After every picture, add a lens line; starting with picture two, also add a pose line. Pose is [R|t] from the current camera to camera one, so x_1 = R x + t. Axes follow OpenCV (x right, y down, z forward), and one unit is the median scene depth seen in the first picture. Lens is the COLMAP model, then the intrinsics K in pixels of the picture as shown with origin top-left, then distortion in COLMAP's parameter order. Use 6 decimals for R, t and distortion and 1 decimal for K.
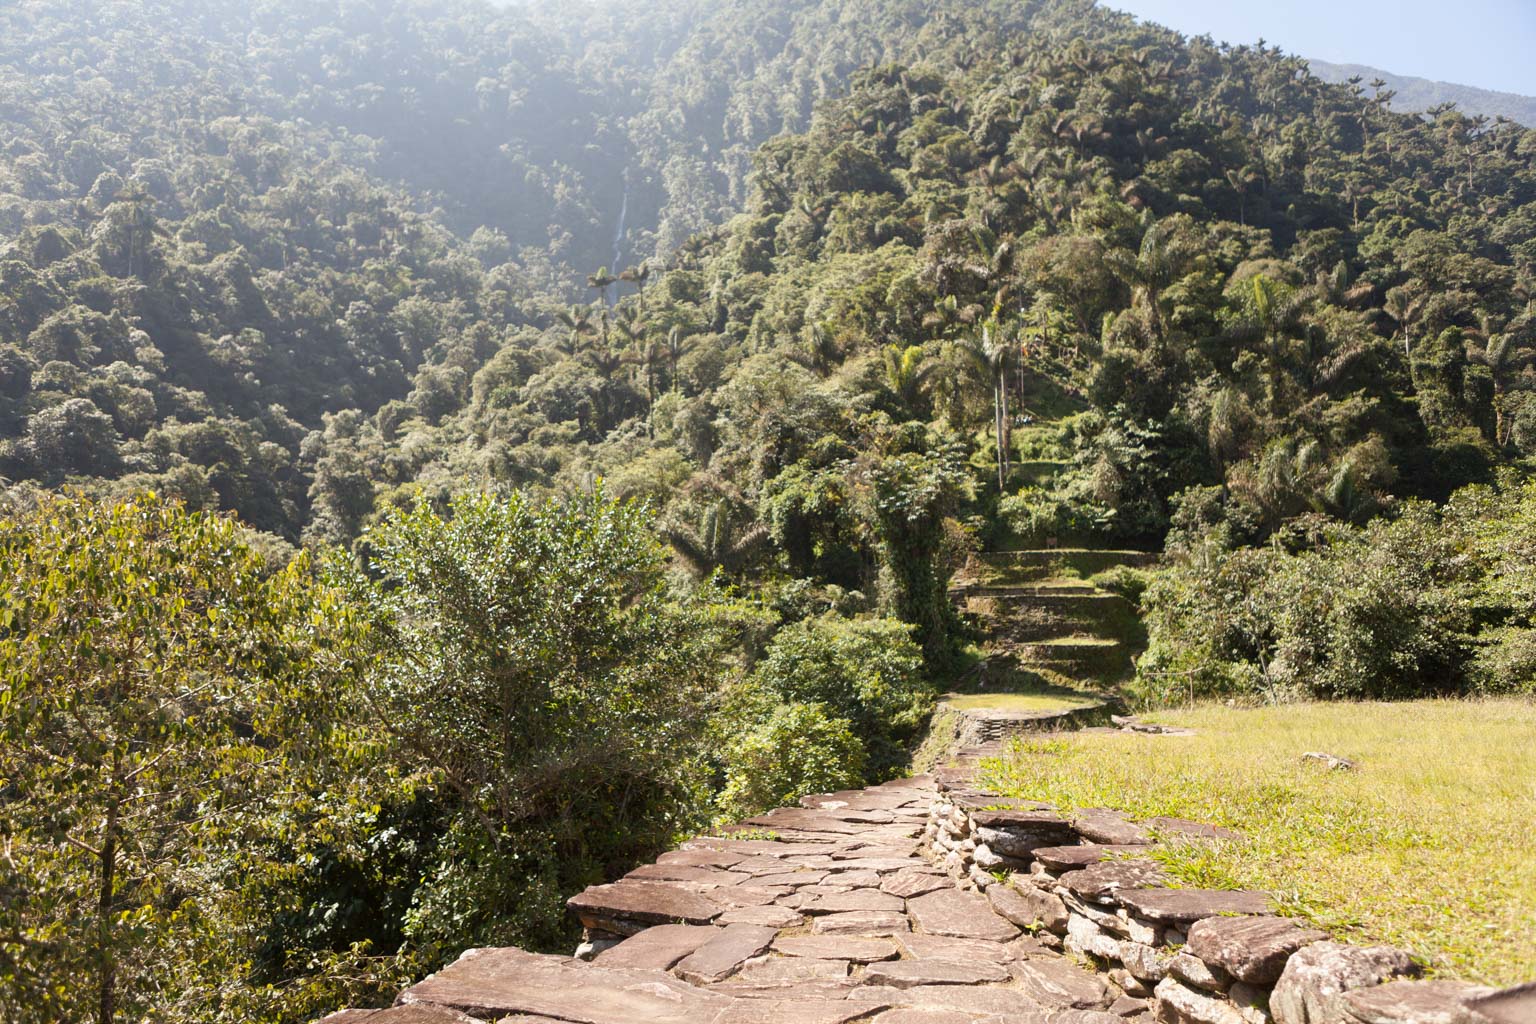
lens RADIAL K [[1057.3, 0, 764.1], [0, 1057.3, 485.7], [0, 0, 1]] dist [-0.003326, 0.004611]
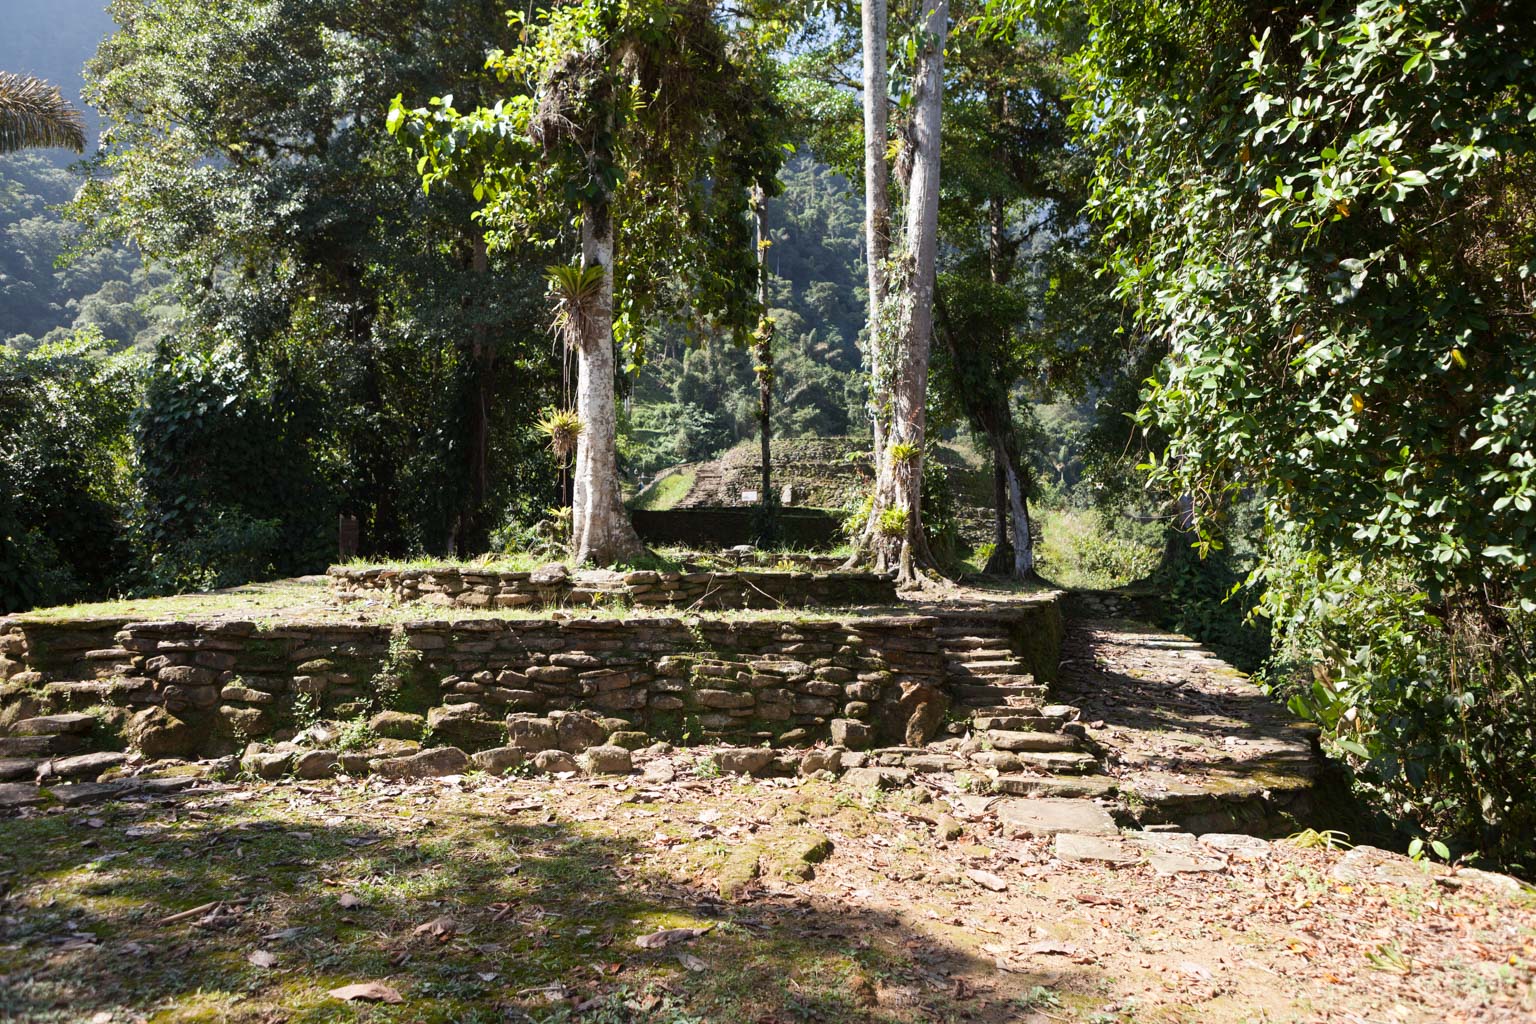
lens RADIAL K [[1057.3, 0, 764.1], [0, 1057.3, 485.7], [0, 0, 1]] dist [-0.003326, 0.004611]
pose [[0.917154, 0.048112, 0.395618, -0.153465], [-0.065583, 0.997373, 0.030749, 0.001404], [-0.393099, -0.054147, 0.917900, -0.425959]]
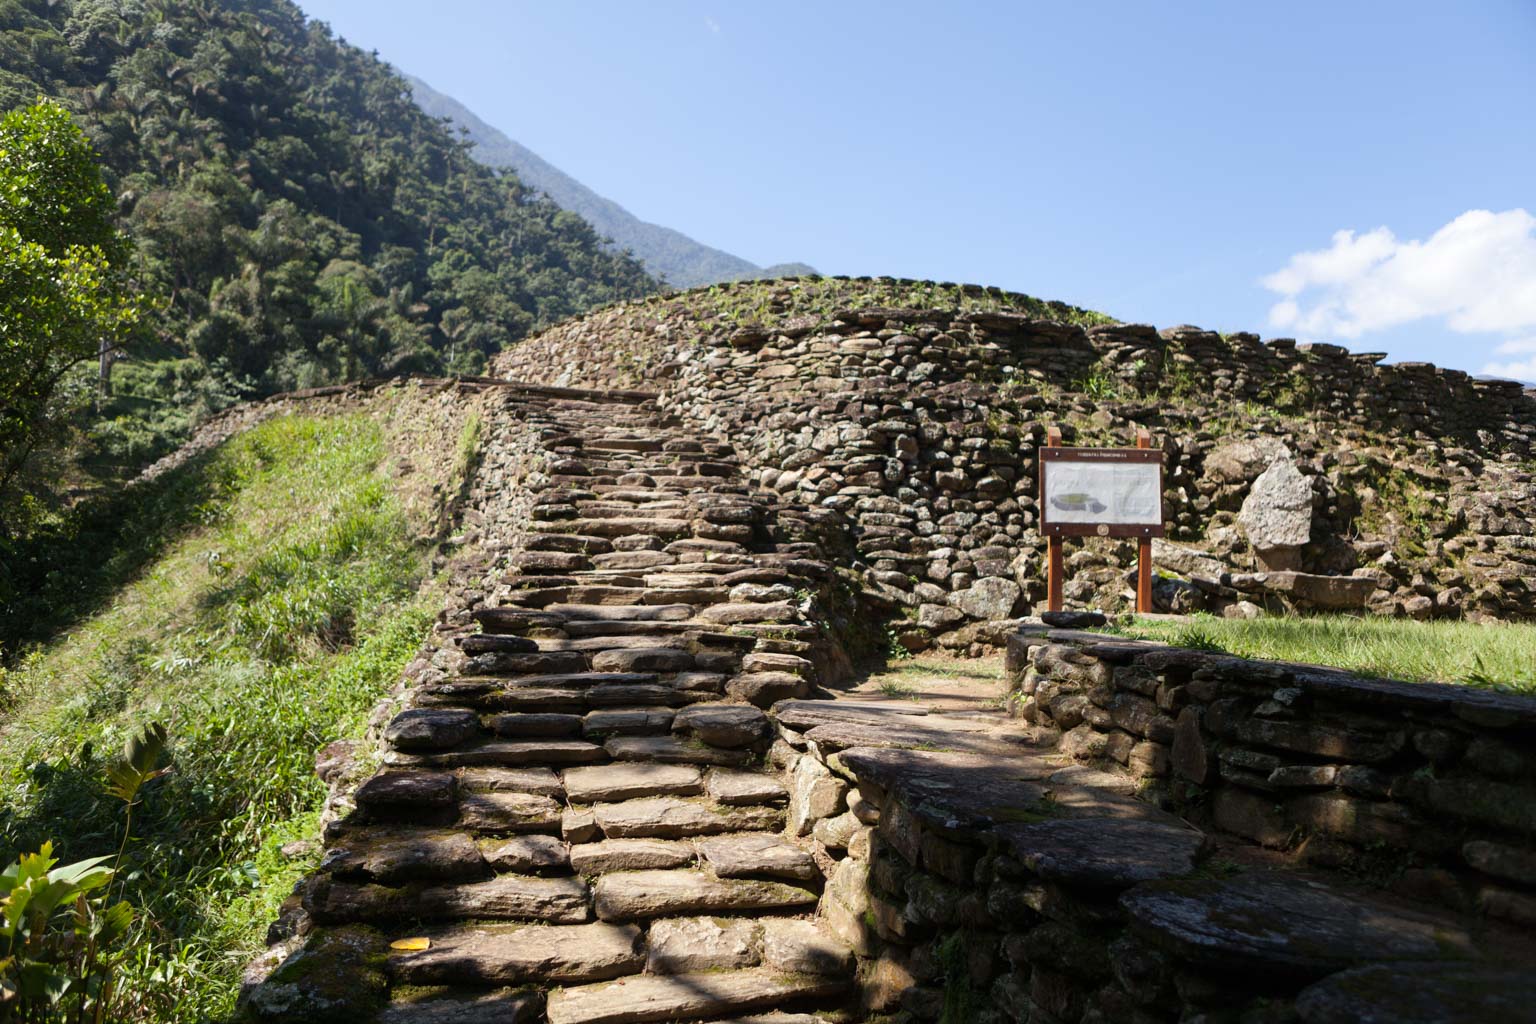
lens RADIAL K [[1054.0, 0, 768.0], [0, 1054.0, 512.0], [0, 0, 1]] dist [-0.009227, -0.000957]
pose [[0.658358, 0.089762, 0.747333, -0.070655], [-0.122729, 0.992378, -0.011077, 0.018033], [-0.742632, -0.084427, 0.664357, -0.140871]]
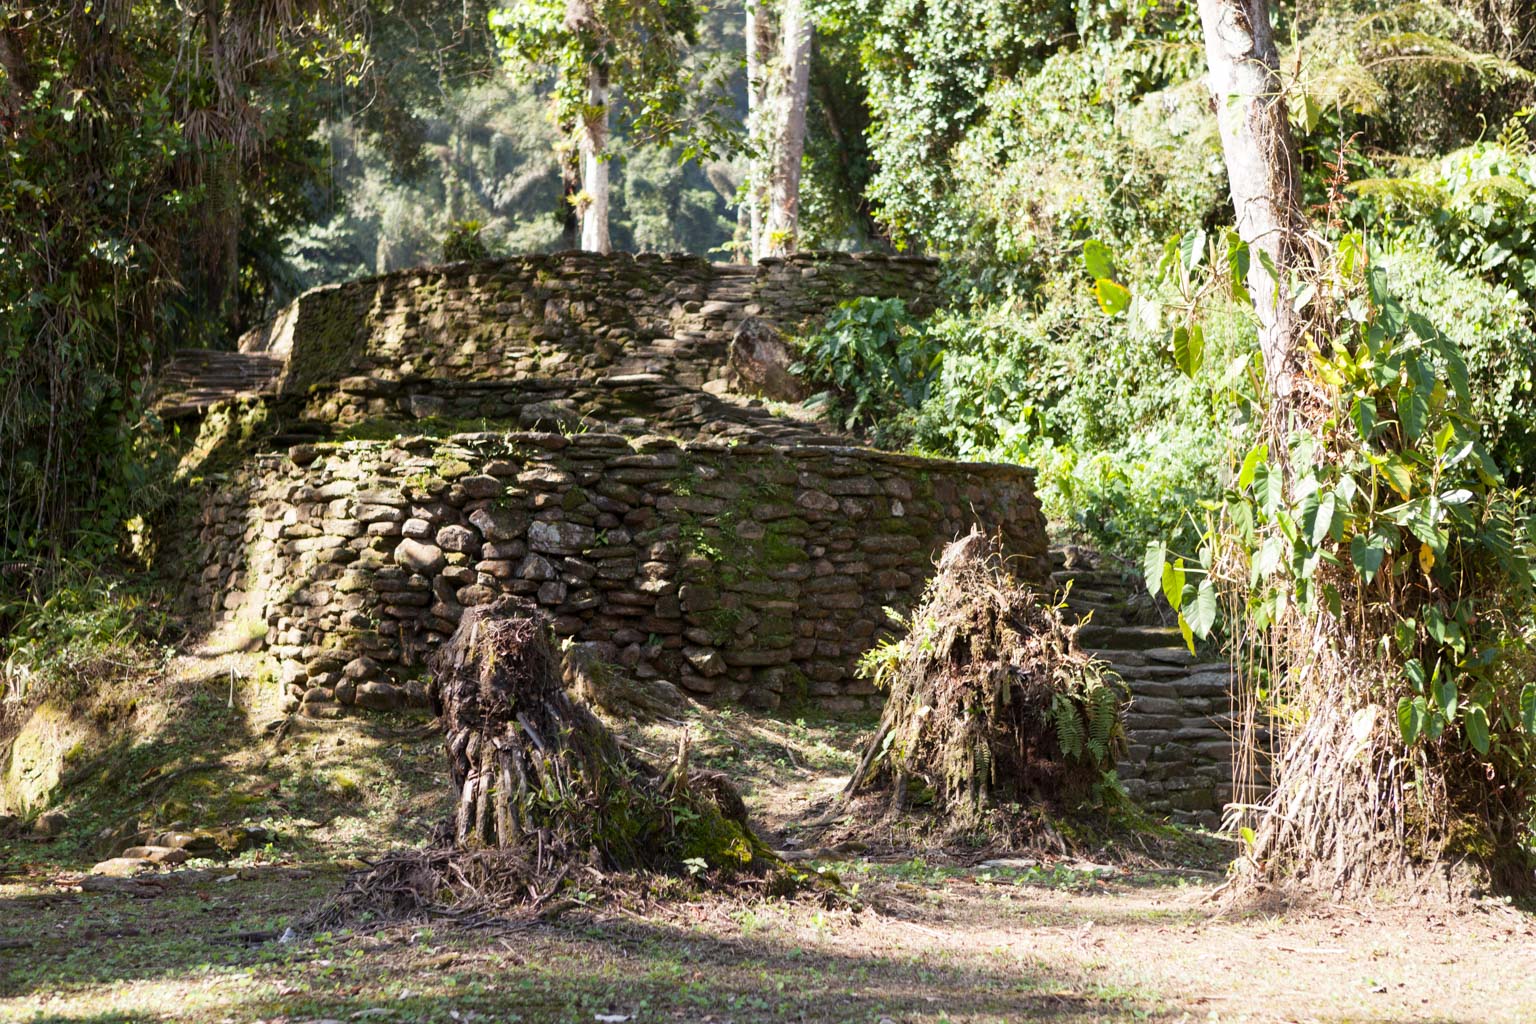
lens RADIAL K [[2880.2, 0, 768.0], [0, 2880.2, 512.0], [0, 0, 1]] dist [-0.011460, 0.005996]
pose [[0.854733, 0.047480, 0.516893, -0.257425], [-0.082664, 0.995550, 0.045246, 0.015297], [-0.512444, -0.081402, 0.854854, -0.598708]]
